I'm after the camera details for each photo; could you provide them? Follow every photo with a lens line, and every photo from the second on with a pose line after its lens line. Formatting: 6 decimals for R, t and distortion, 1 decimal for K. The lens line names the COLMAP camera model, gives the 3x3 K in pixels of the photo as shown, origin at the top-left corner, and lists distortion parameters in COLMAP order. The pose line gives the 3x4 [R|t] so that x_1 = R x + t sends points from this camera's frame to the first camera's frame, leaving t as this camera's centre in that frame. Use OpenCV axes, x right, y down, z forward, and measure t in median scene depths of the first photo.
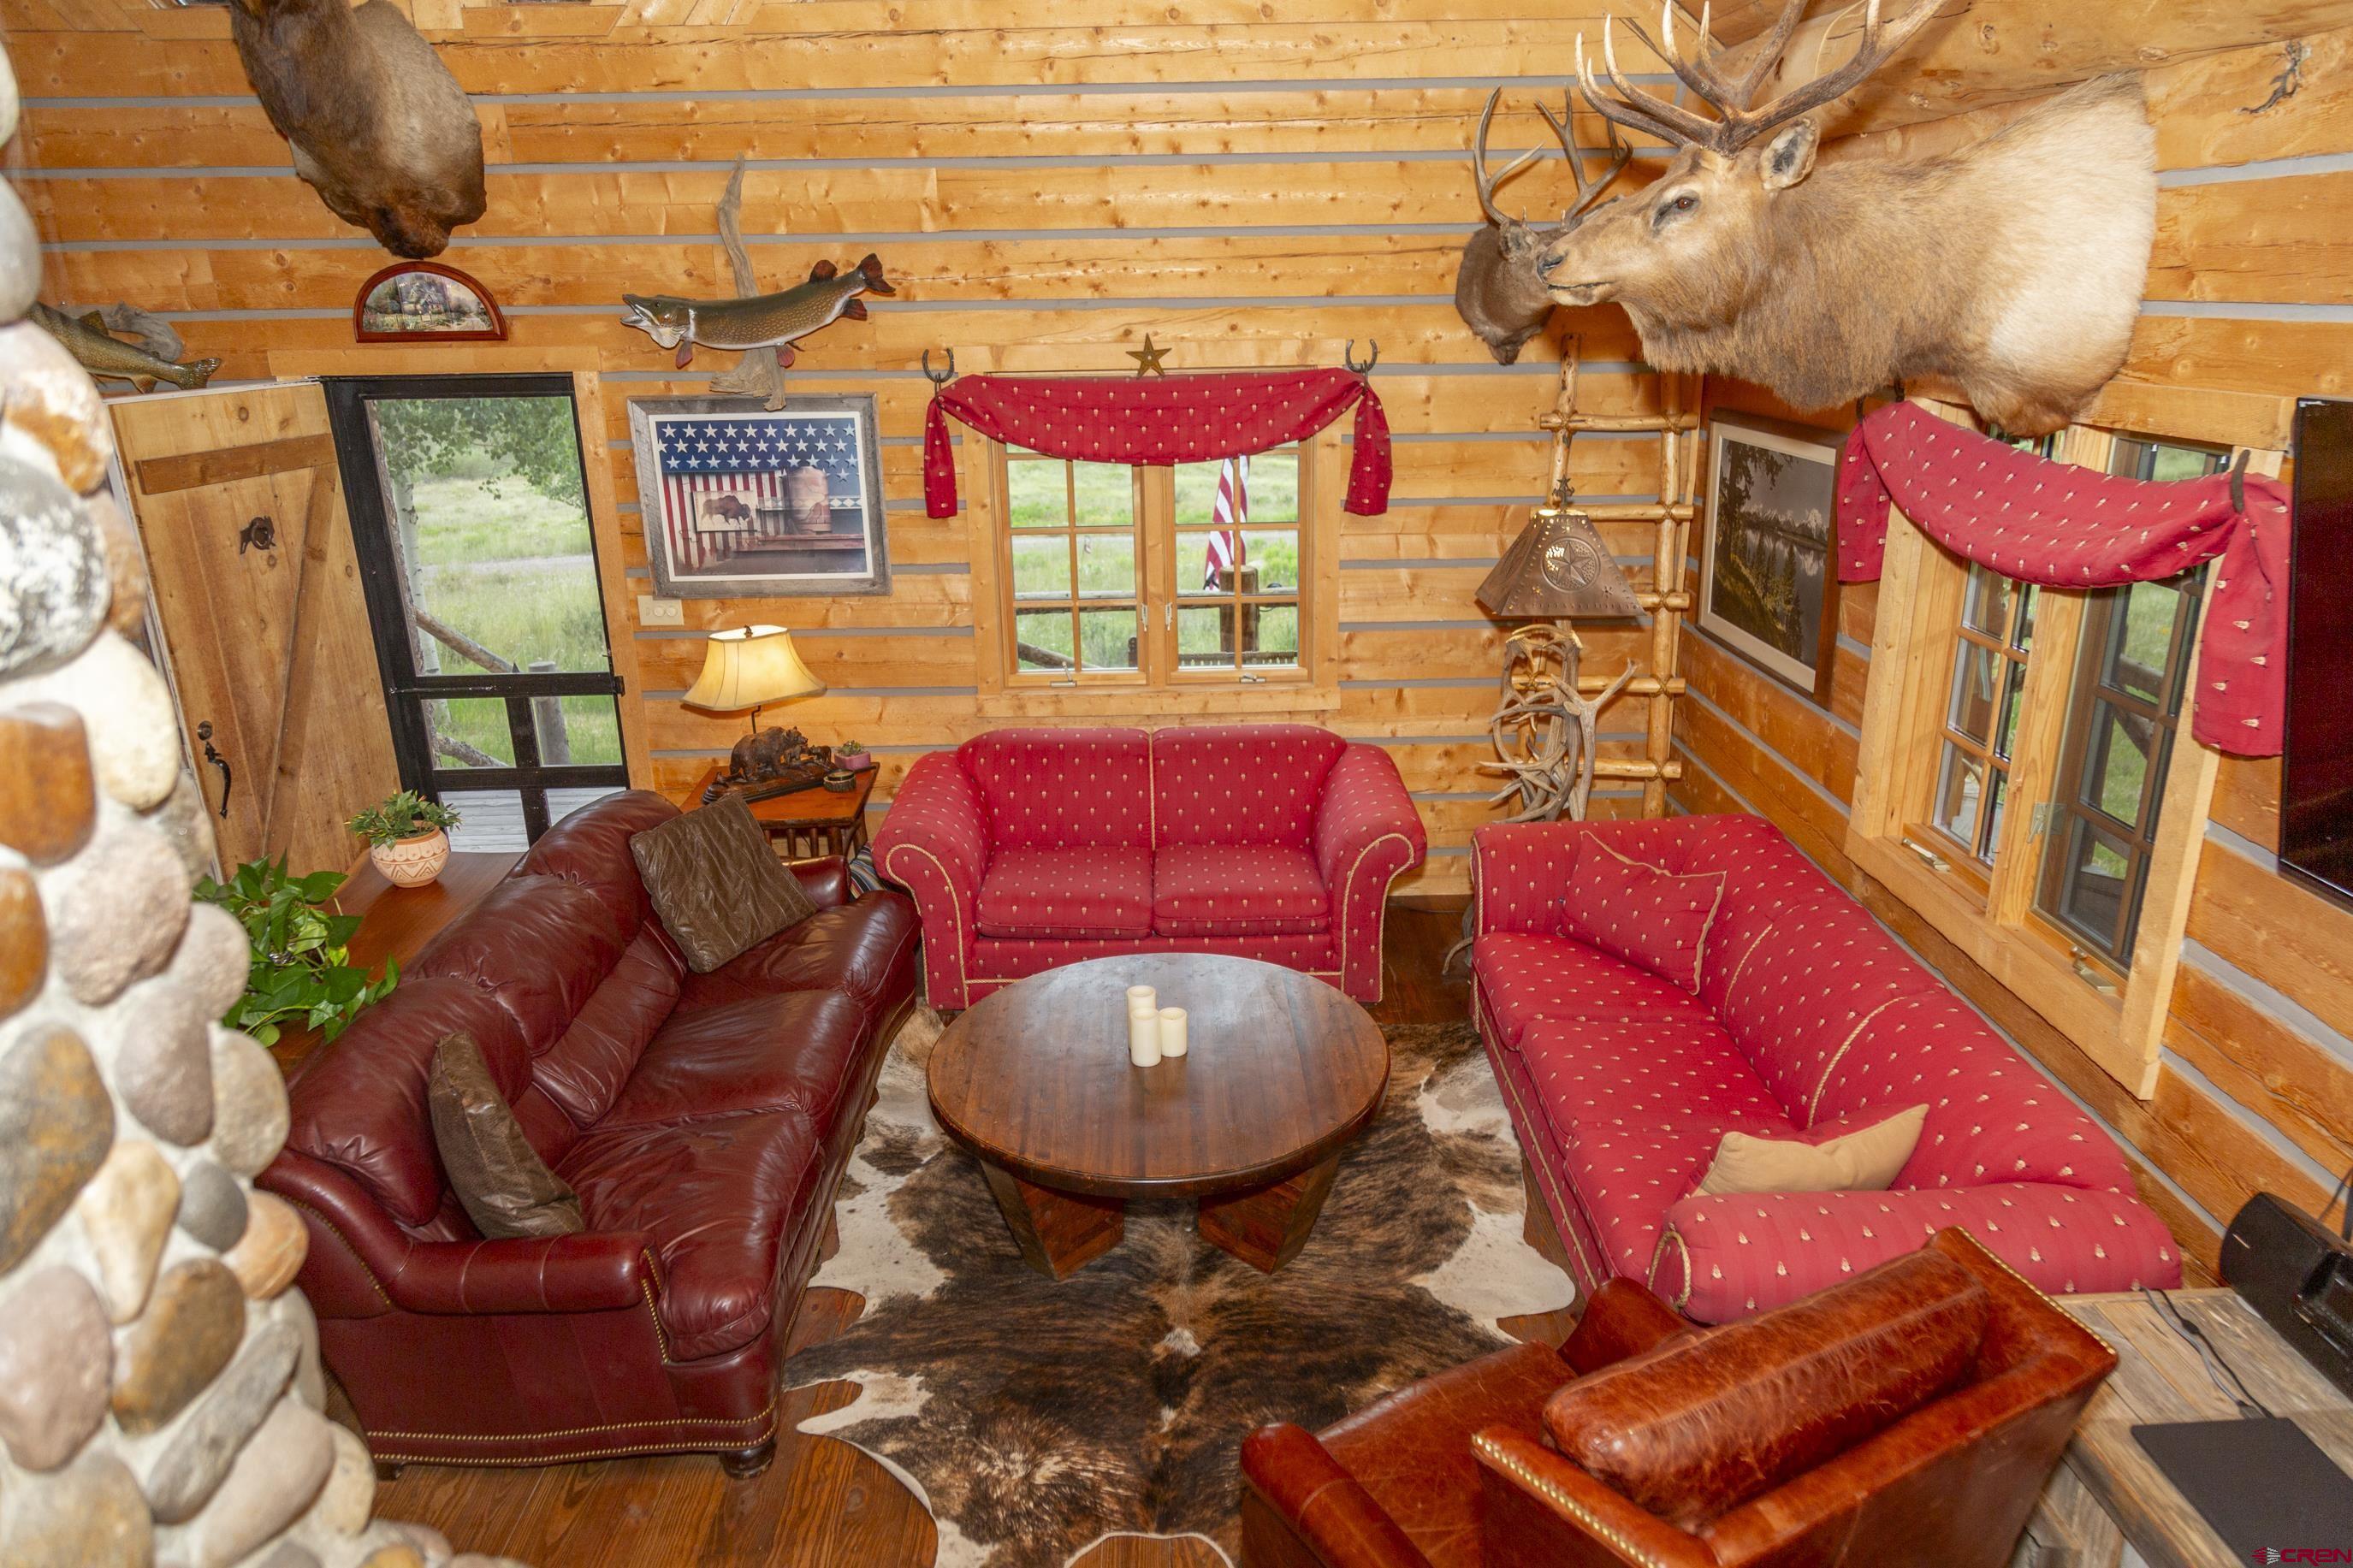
lens RADIAL K [[1527.4, 0, 1174.0], [0, 1527.4, 799.0], [0, 0, 1]] dist [0.000870, 0.002257]
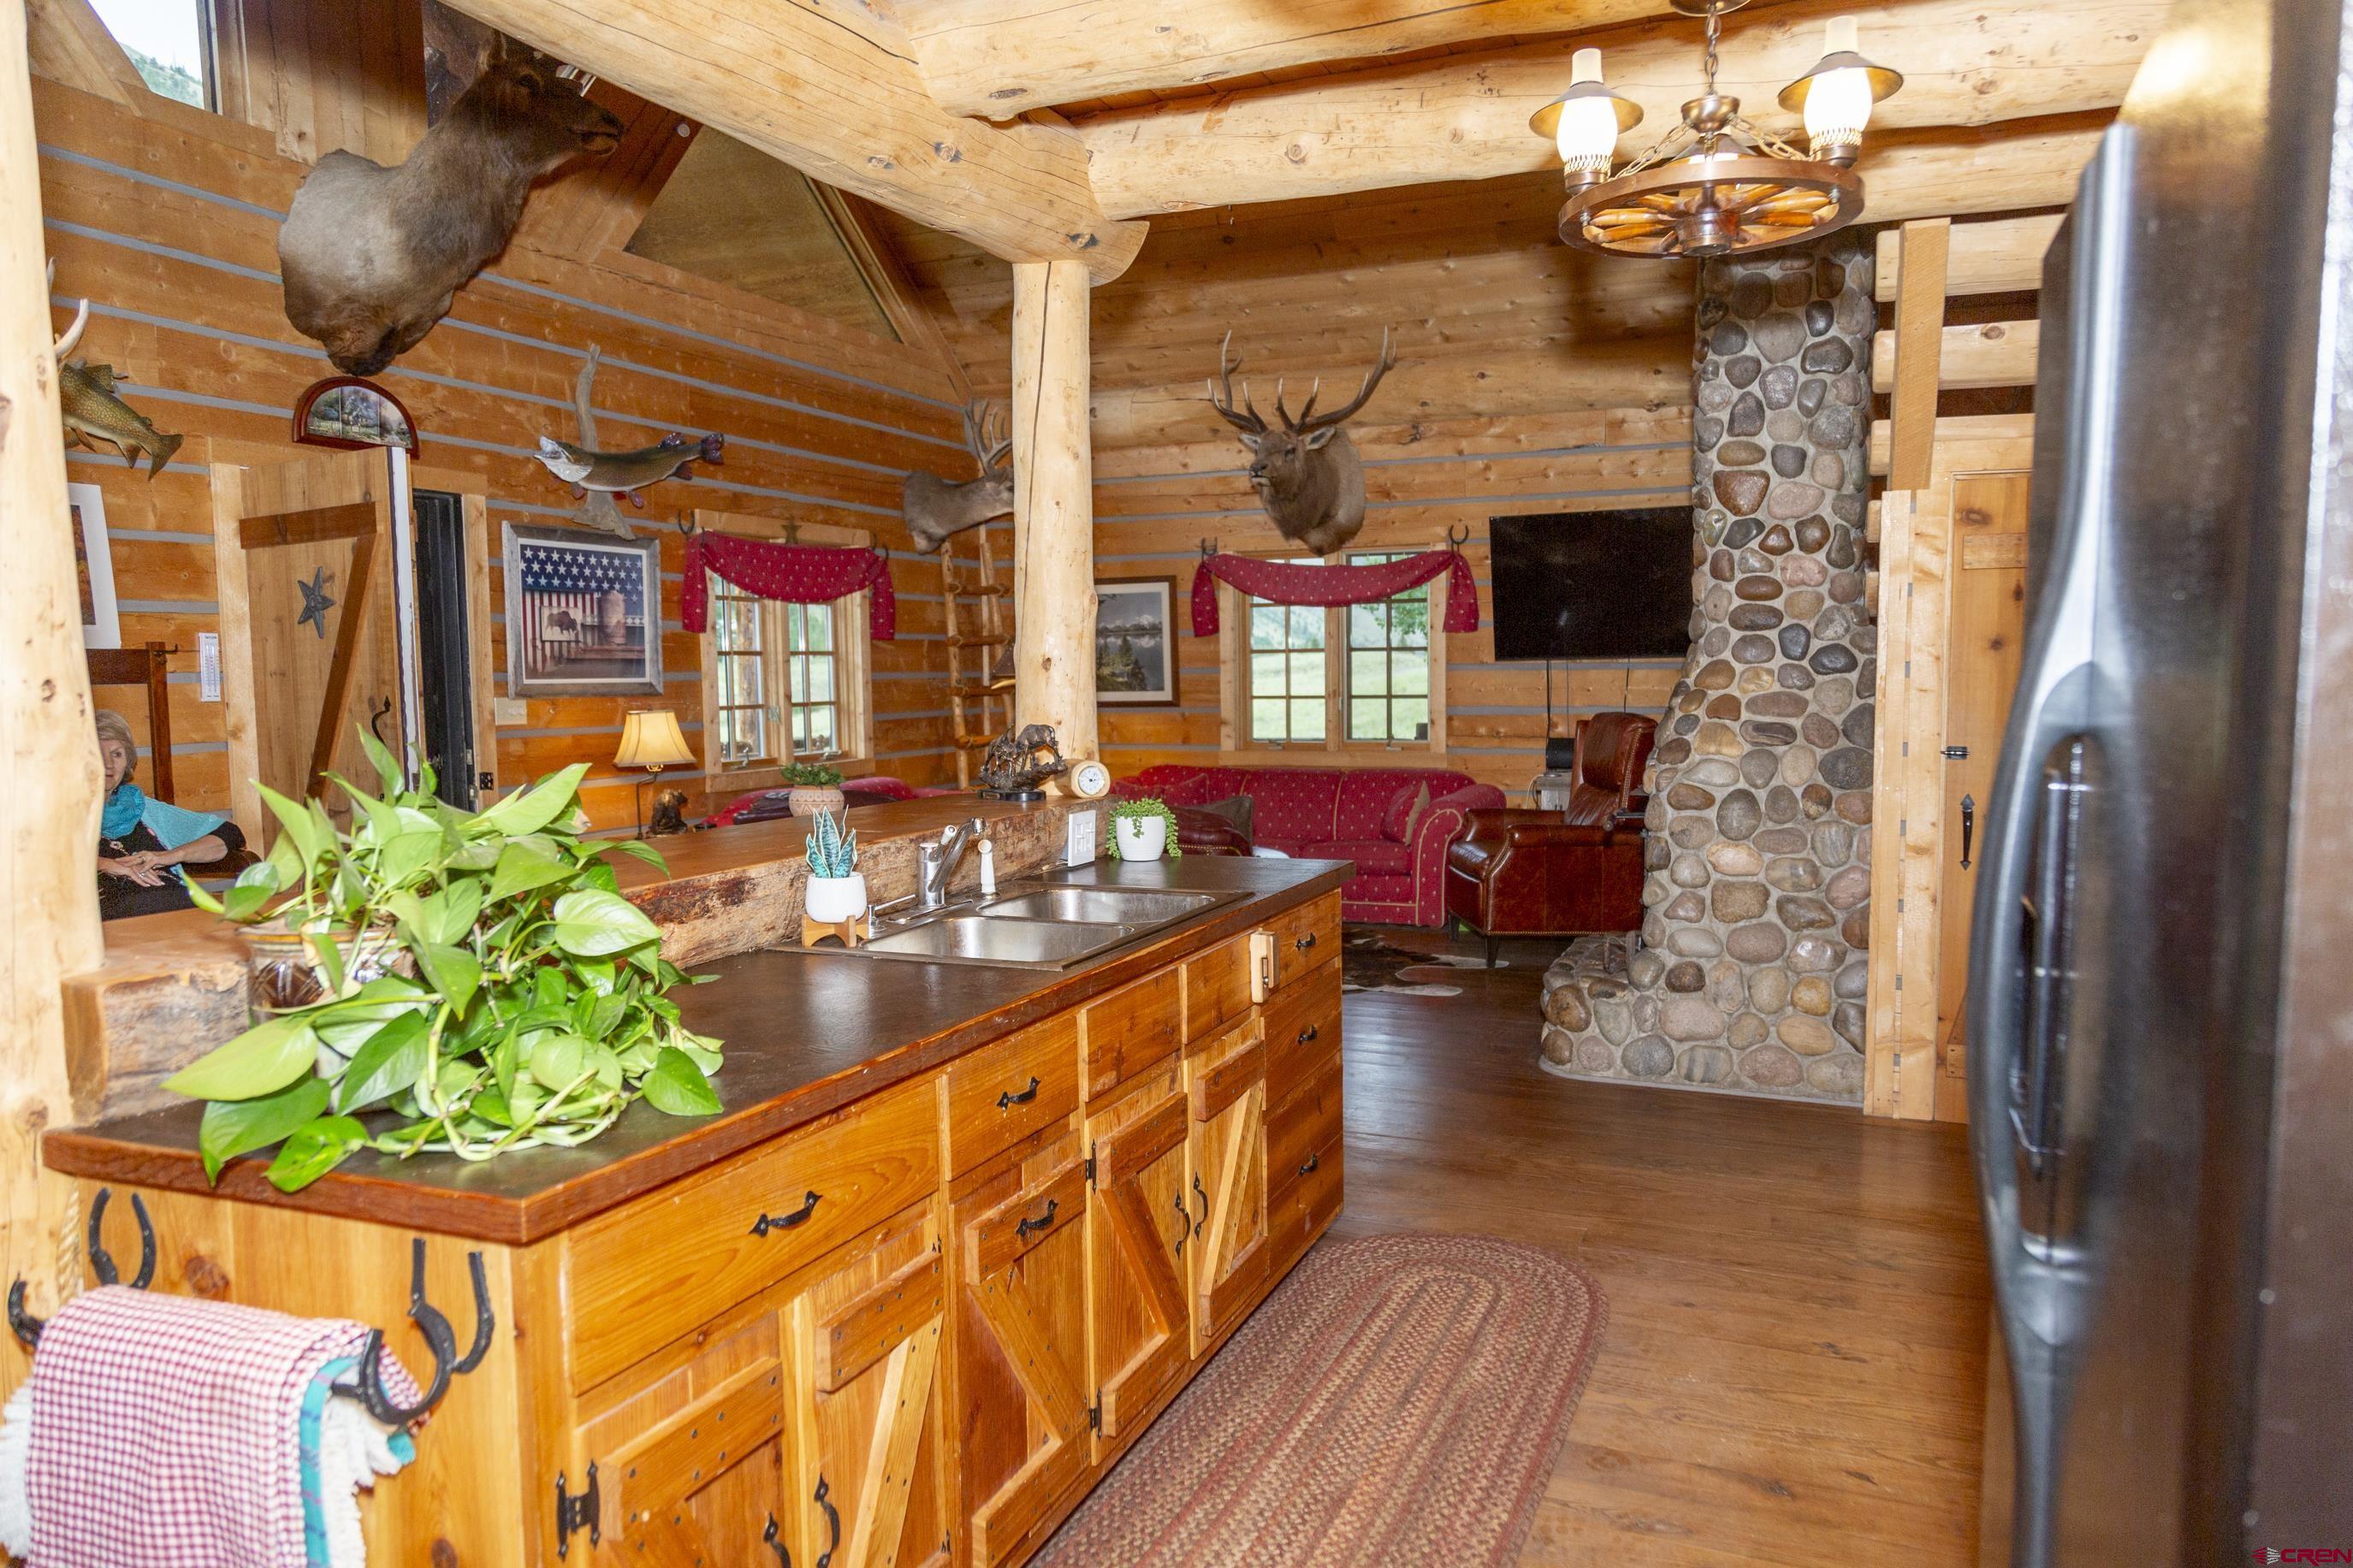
lens RADIAL K [[1542.3, 0, 1203.6], [0, 1542.3, 784.1], [0, 0, 1]] dist [0.005941, 0.002055]
pose [[0.405421, -0.056647, 0.912373, -1.195925], [0.309548, 0.947620, -0.078715, 0.176282], [-0.860124, 0.314336, 0.401721, 0.139470]]
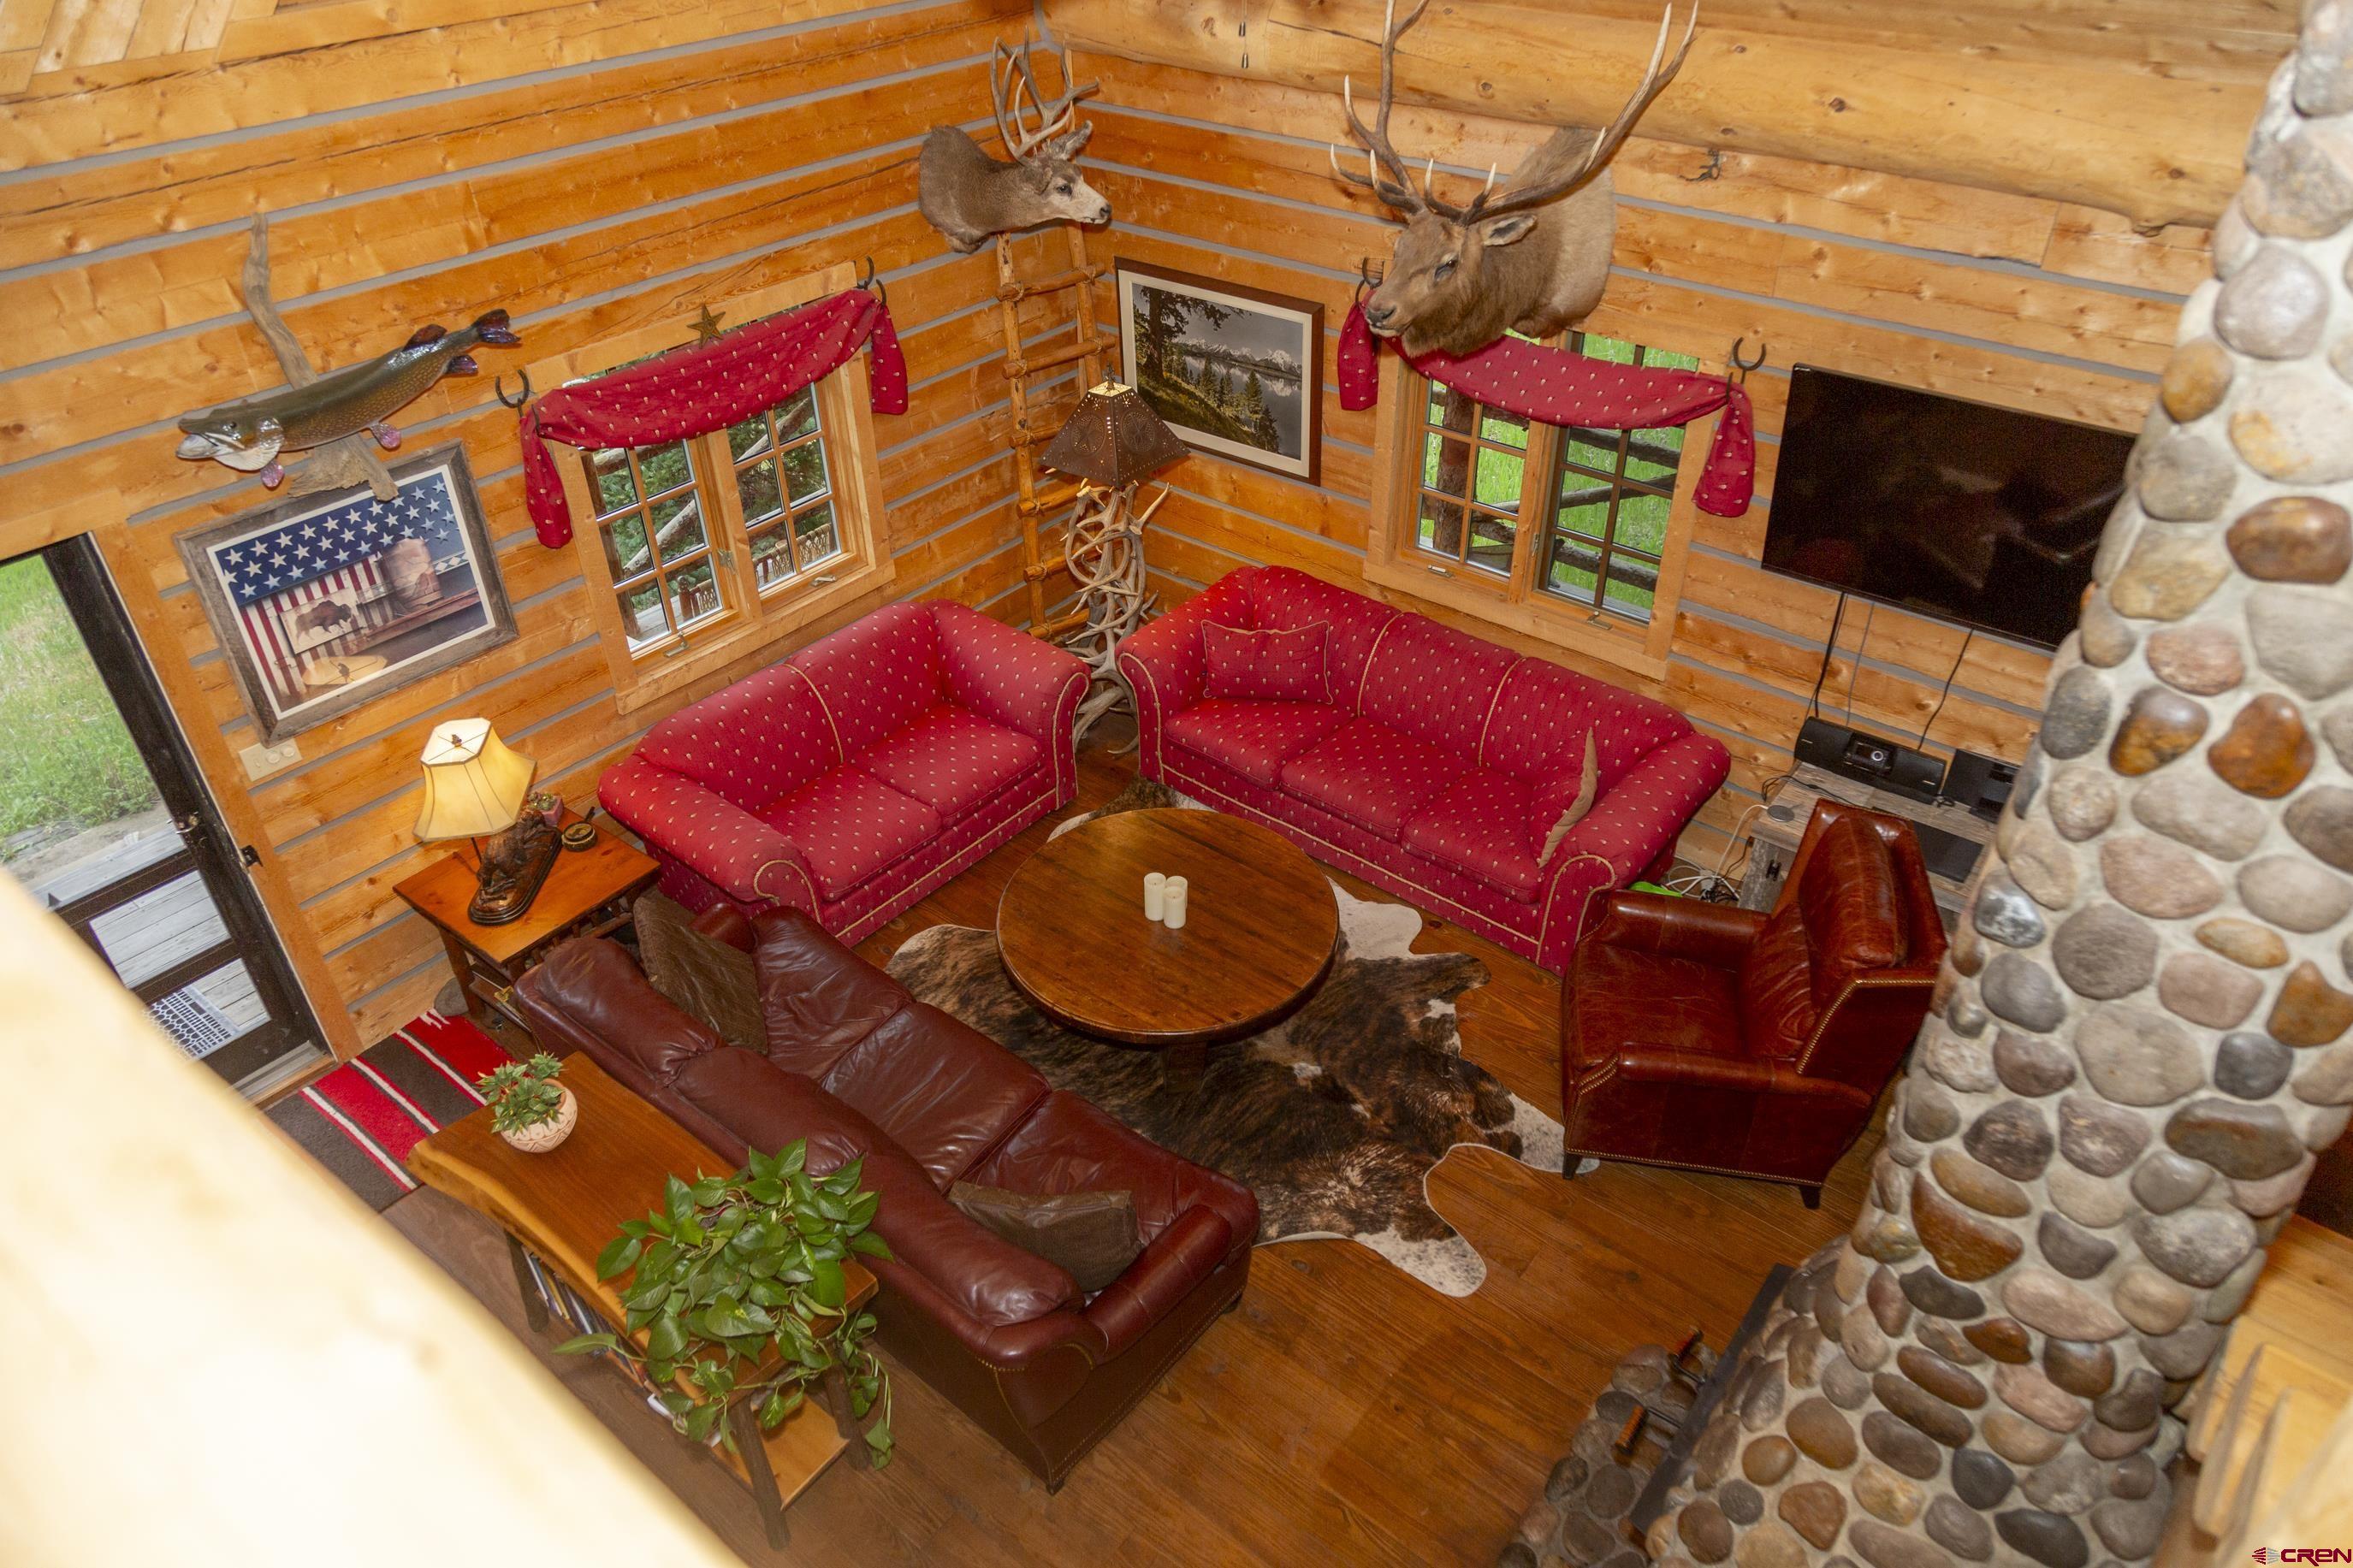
lens RADIAL K [[1542.3, 0, 1203.6], [0, 1542.3, 784.1], [0, 0, 1]] dist [0.005941, 0.002055]
pose [[0.639350, -0.437288, 0.632464, -0.572256], [0.250367, 0.896108, 0.366478, -0.303466], [-0.727013, -0.075959, 0.682409, 0.043330]]
